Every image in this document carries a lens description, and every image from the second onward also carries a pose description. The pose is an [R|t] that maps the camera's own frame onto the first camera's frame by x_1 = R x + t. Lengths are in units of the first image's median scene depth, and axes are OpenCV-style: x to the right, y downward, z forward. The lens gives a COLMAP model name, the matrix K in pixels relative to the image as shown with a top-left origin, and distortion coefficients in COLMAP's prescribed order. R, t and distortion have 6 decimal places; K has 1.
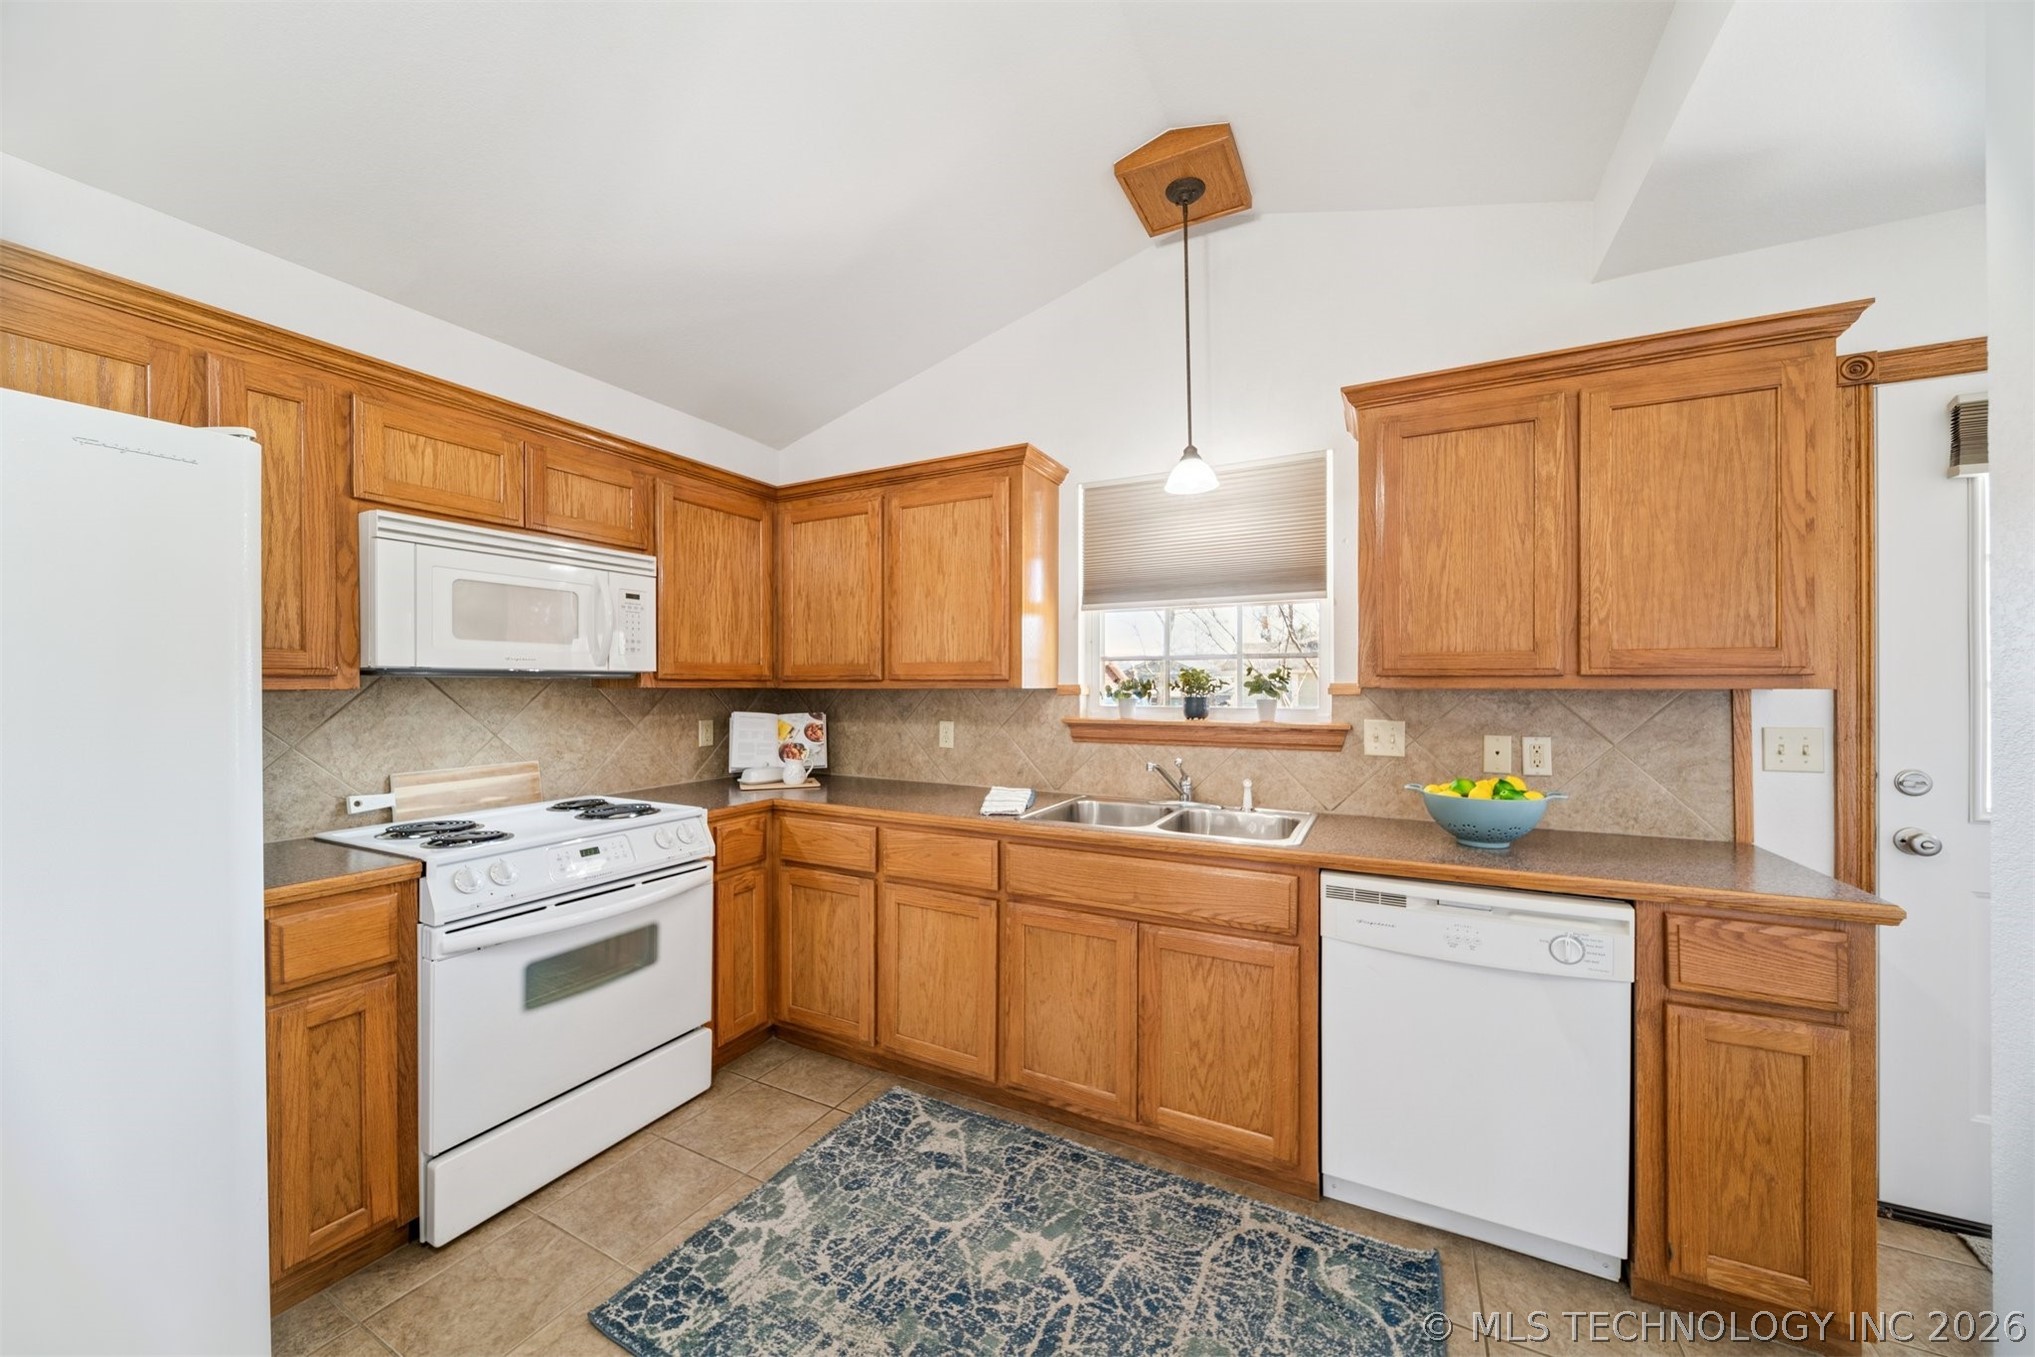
lens RADIAL K [[717.8, 0, 1023.2], [0, 717.8, 685.0], [0, 0, 1]] dist [-0.000745, -0.000801]
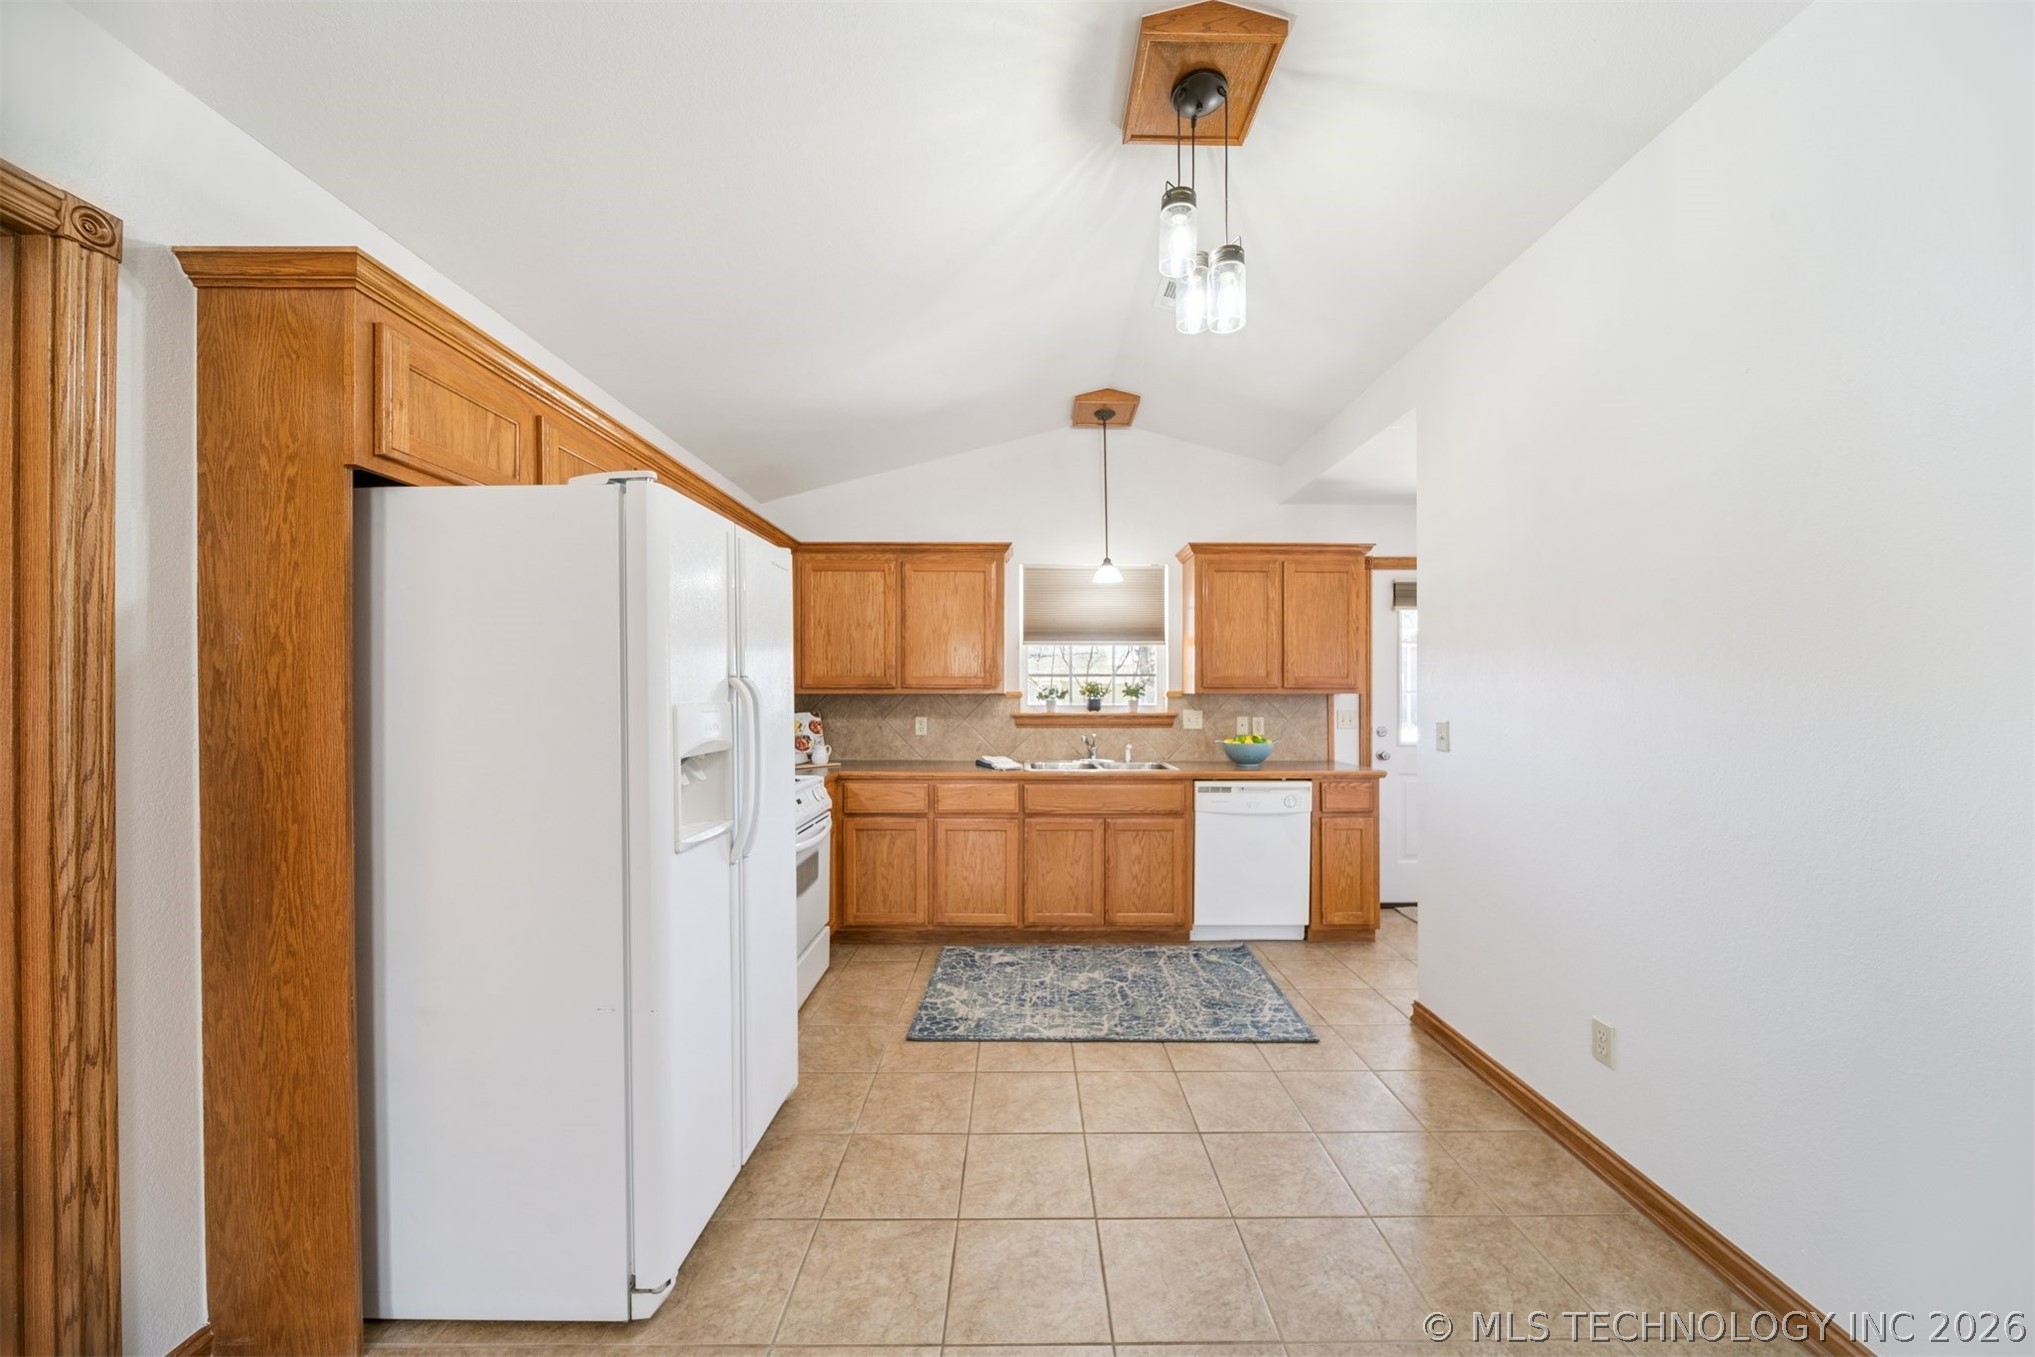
lens RADIAL K [[717.8, 0, 1027.1], [0, 717.8, 694.7], [0, 0, 1]] dist [-0.000745, -0.000801]
pose [[0.886507, 0.000062, 0.462715, -0.882827], [-0.001672, 0.999994, 0.003069, 0.002580], [-0.462712, -0.003495, 0.886502, -0.563555]]
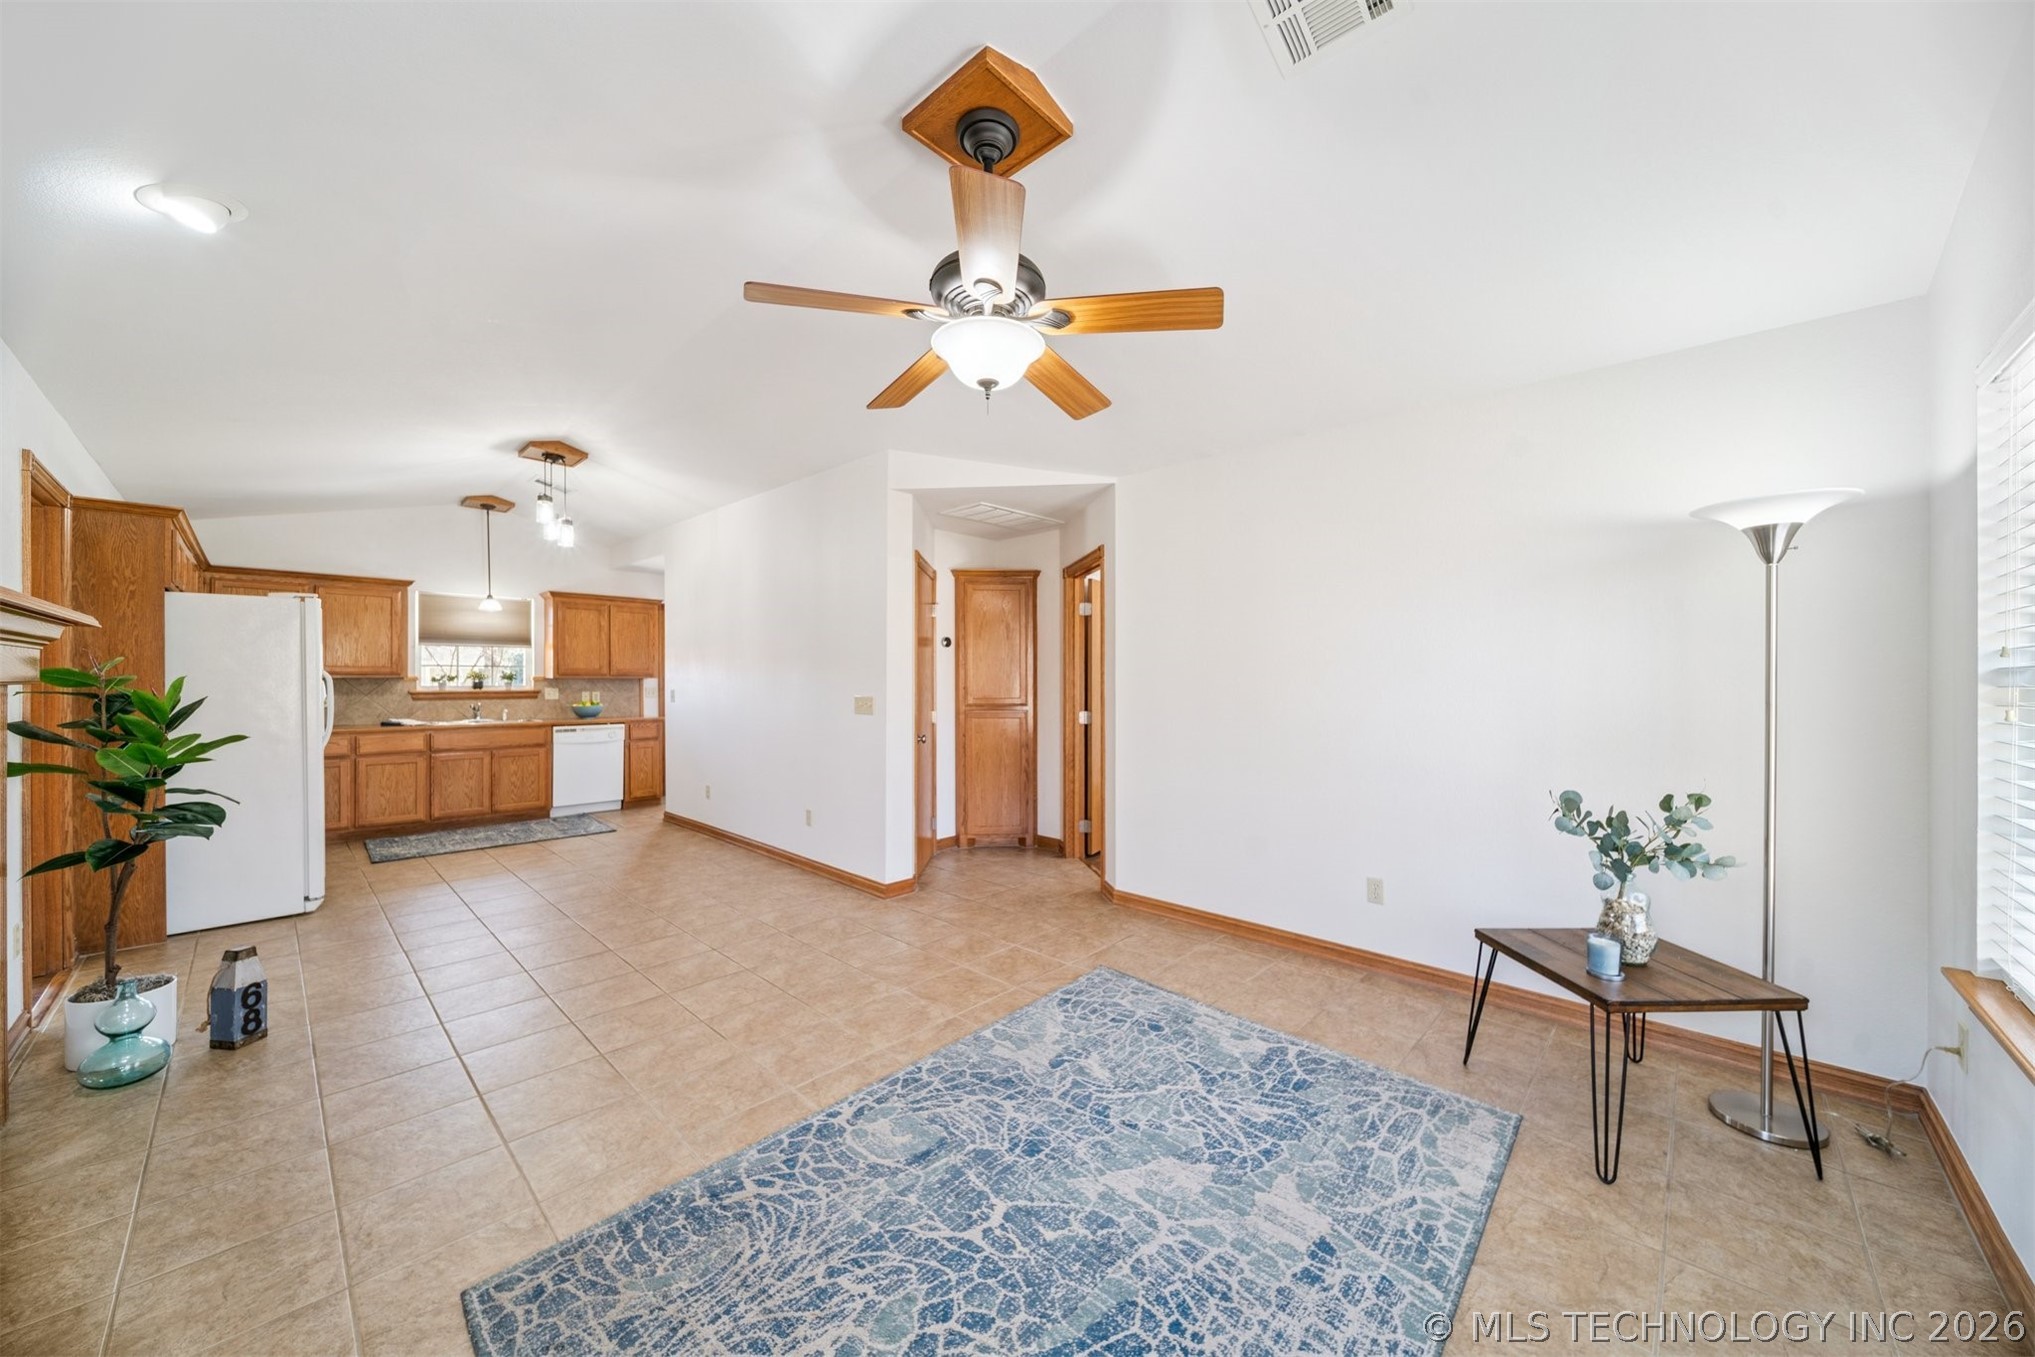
lens RADIAL K [[717.8, 0, 1031.9], [0, 717.8, 683.2], [0, 0, 1]] dist [-0.000745, -0.000801]
pose [[0.269570, -0.003462, 0.962975, -2.266570], [-0.003167, 0.999985, 0.004481, 0.007003], [-0.962976, -0.004258, 0.269555, -2.180554]]
